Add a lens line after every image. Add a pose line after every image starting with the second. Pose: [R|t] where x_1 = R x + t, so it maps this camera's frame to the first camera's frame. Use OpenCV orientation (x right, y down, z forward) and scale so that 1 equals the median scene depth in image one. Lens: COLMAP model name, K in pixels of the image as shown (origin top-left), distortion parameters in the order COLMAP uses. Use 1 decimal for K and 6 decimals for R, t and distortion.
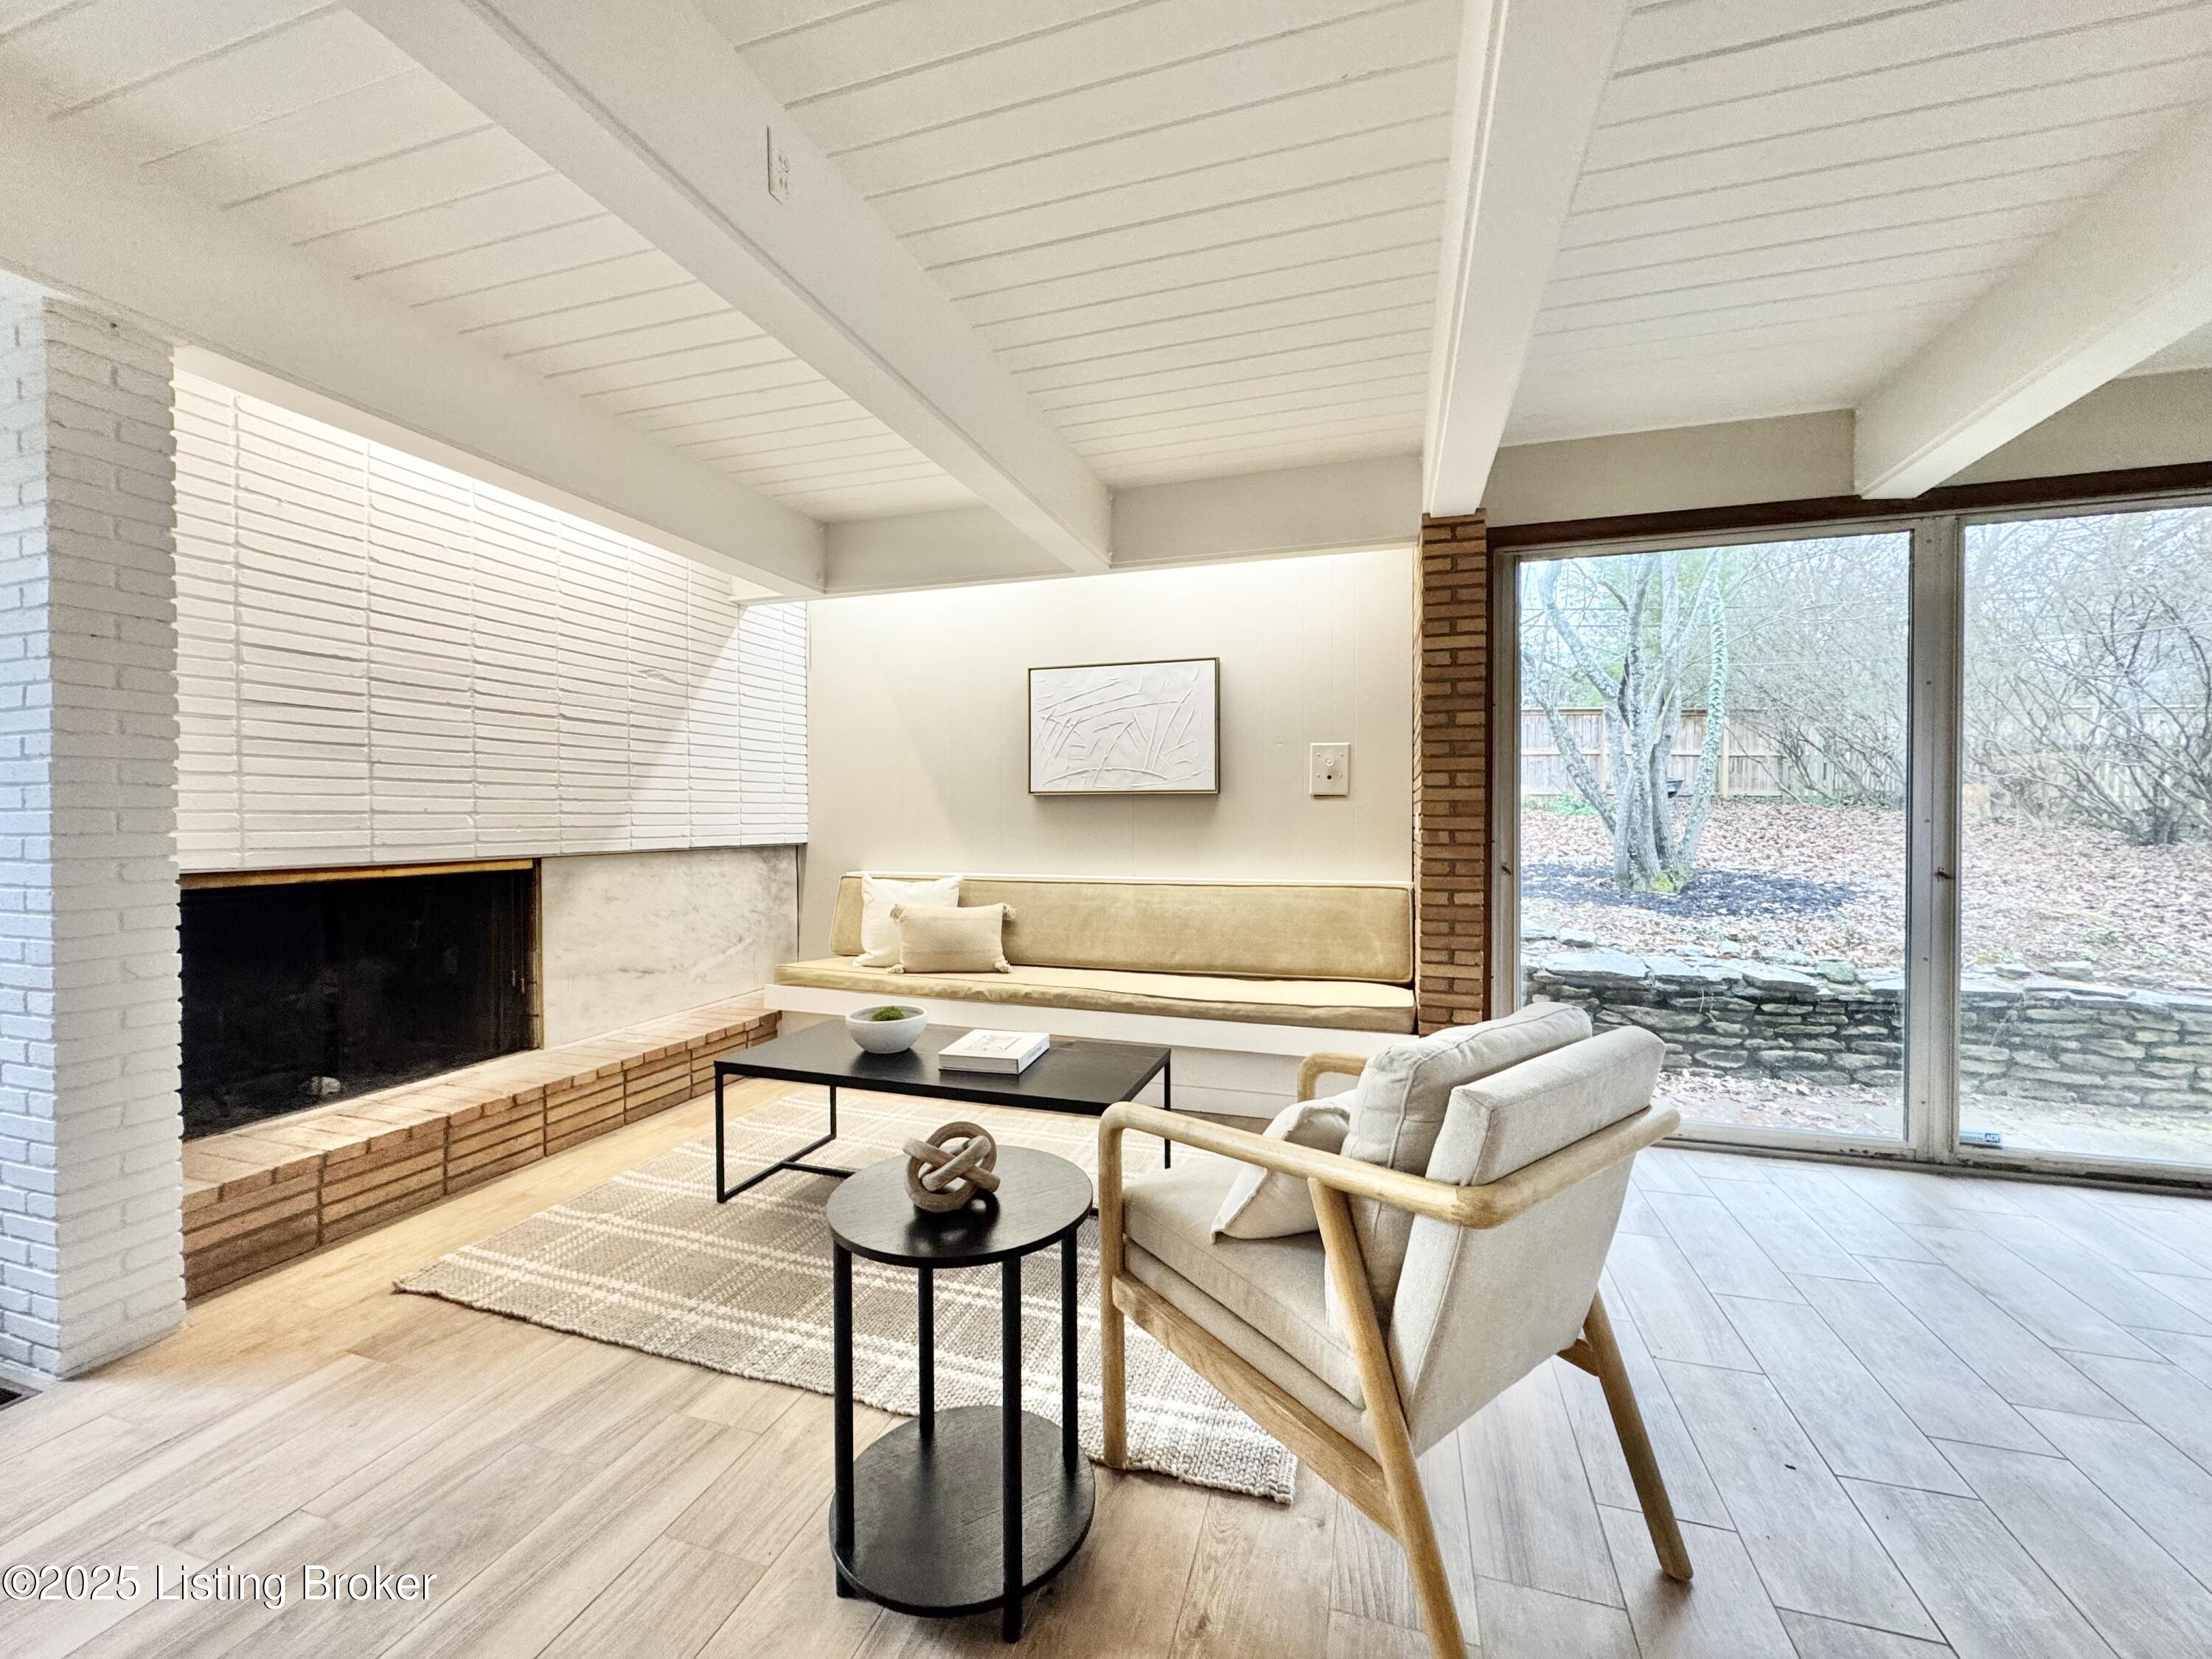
lens RADIAL K [[880.6, 0, 1106.0], [0, 880.6, 829.5], [0, 0, 1]] dist [-0.000162, -0.000065]
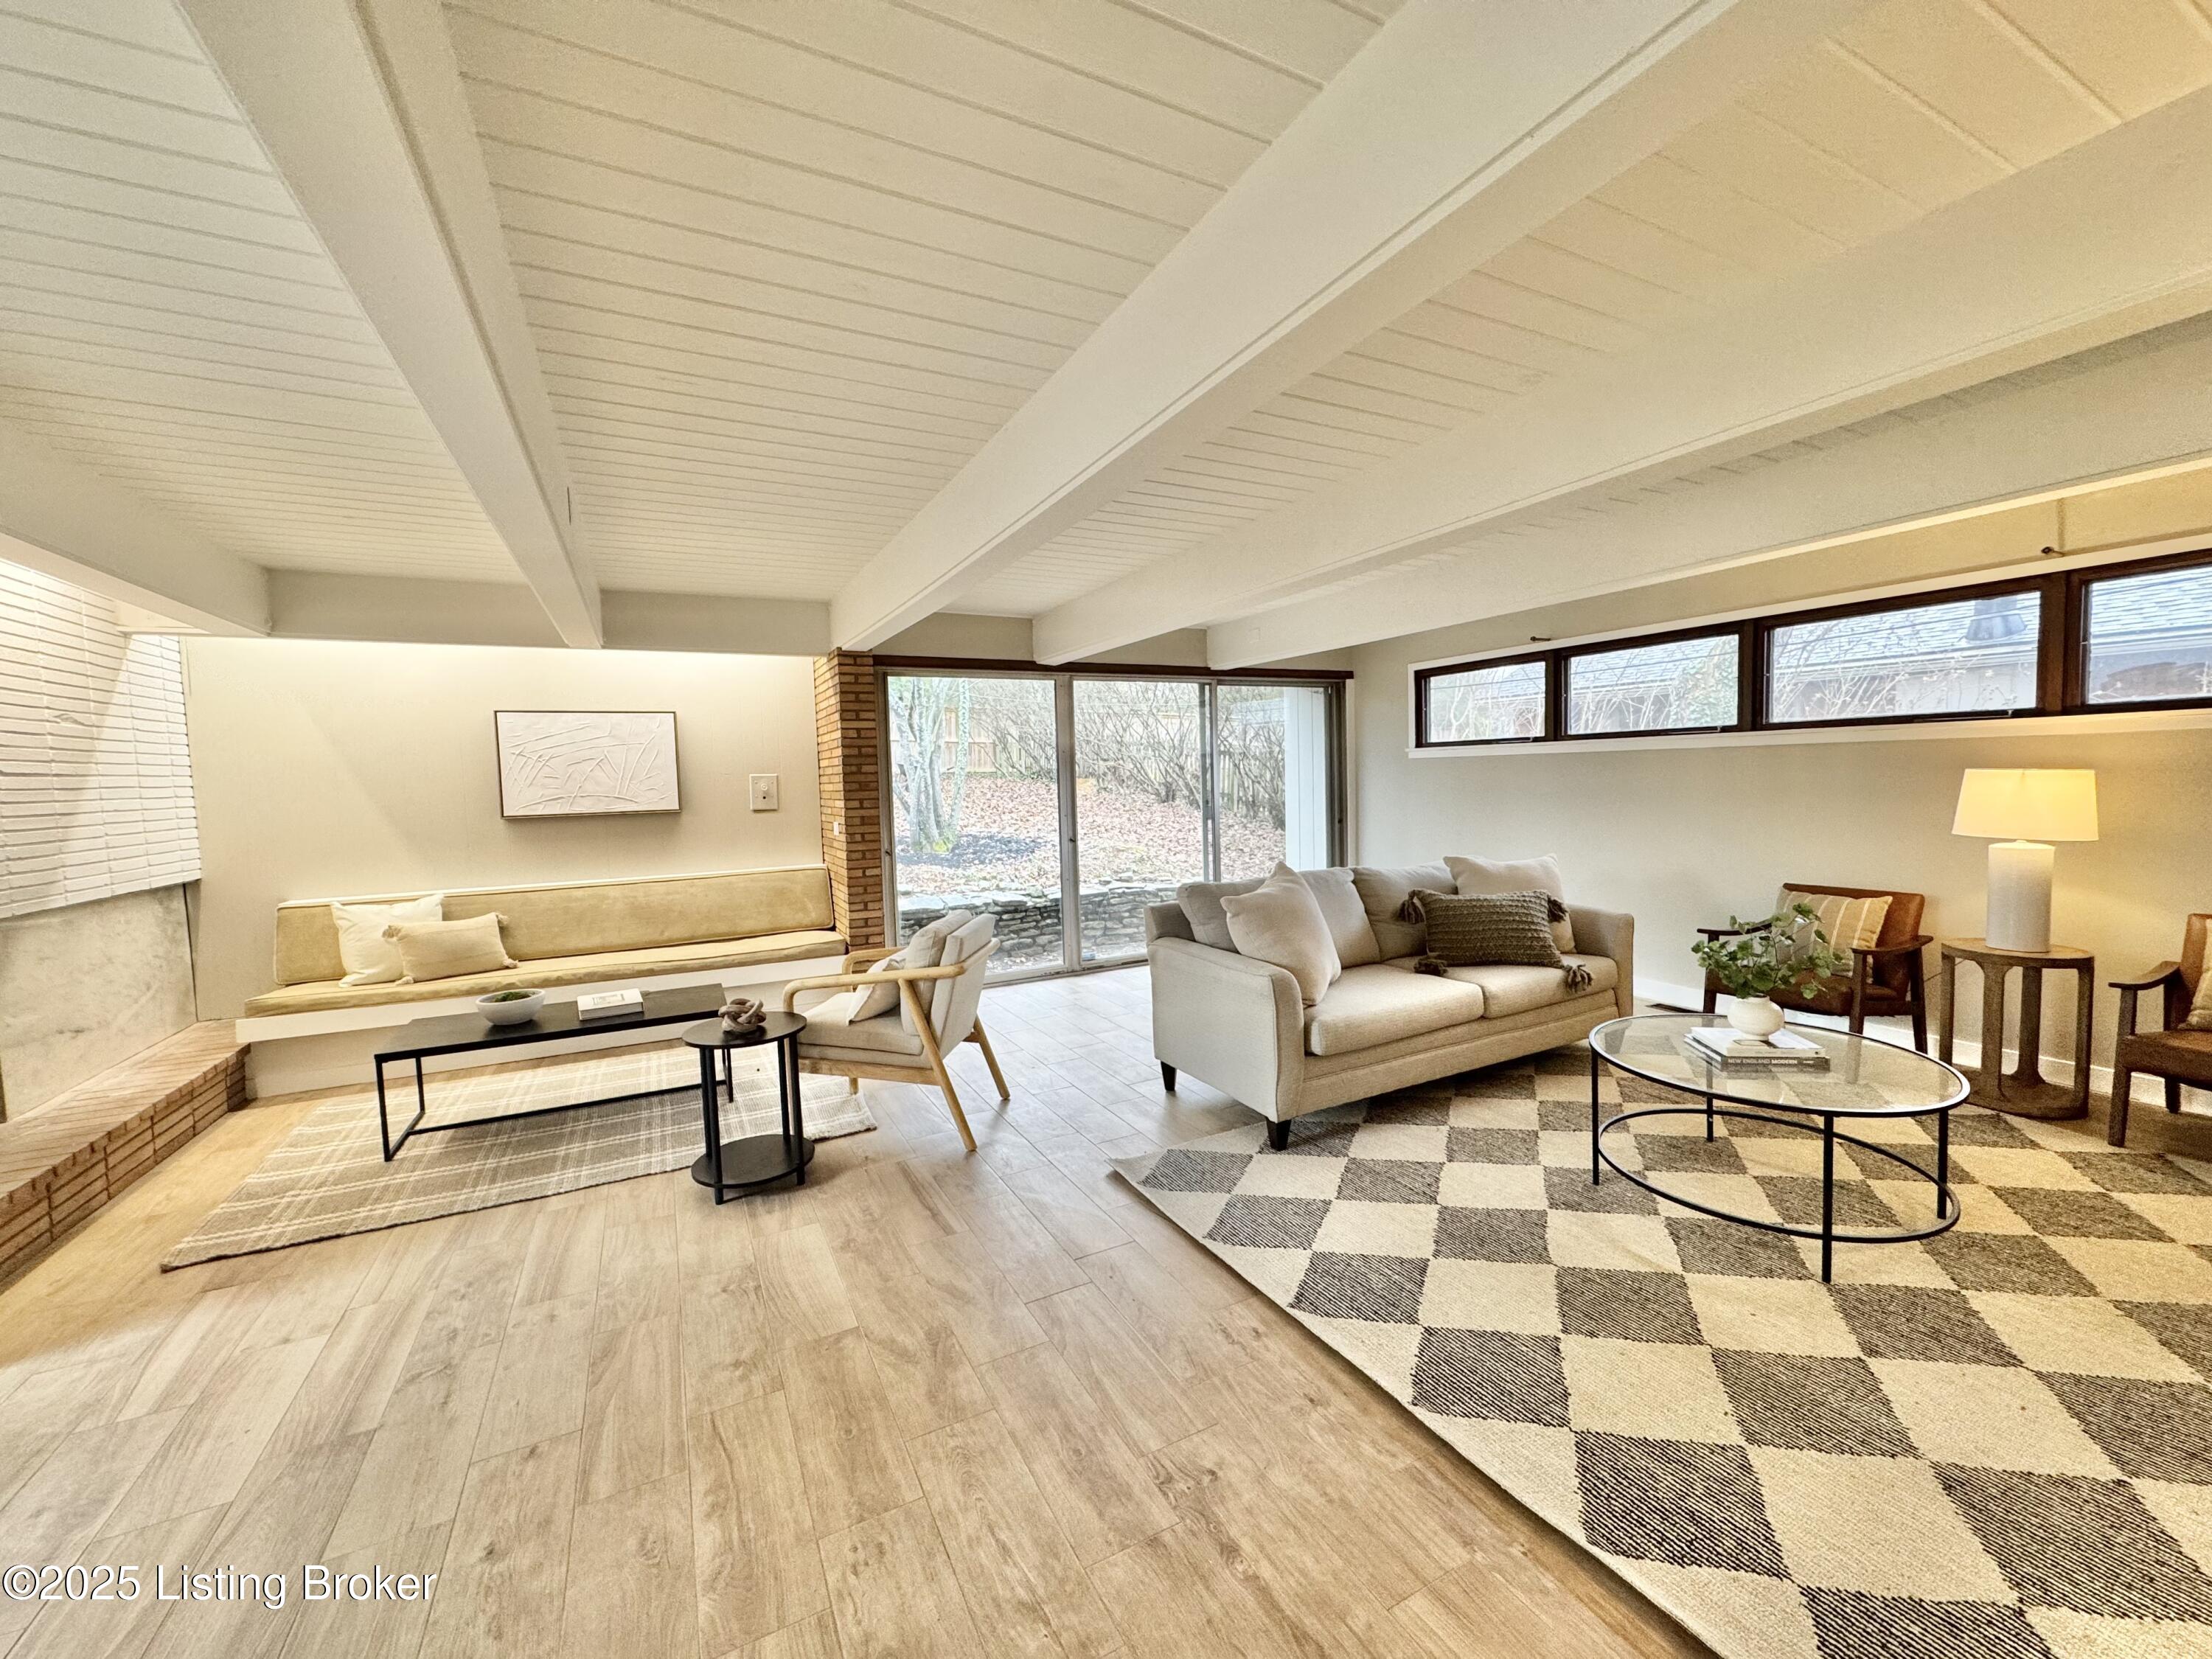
lens RADIAL K [[879.0, 0, 1106.0], [0, 879.0, 829.5], [0, 0, 1]] dist [-0.002382, -0.000141]
pose [[0.708481, -0.063306, 0.702885, -0.367543], [0.037521, 0.997939, 0.052062, -0.060095], [-0.704732, -0.010512, 0.709396, -0.428638]]
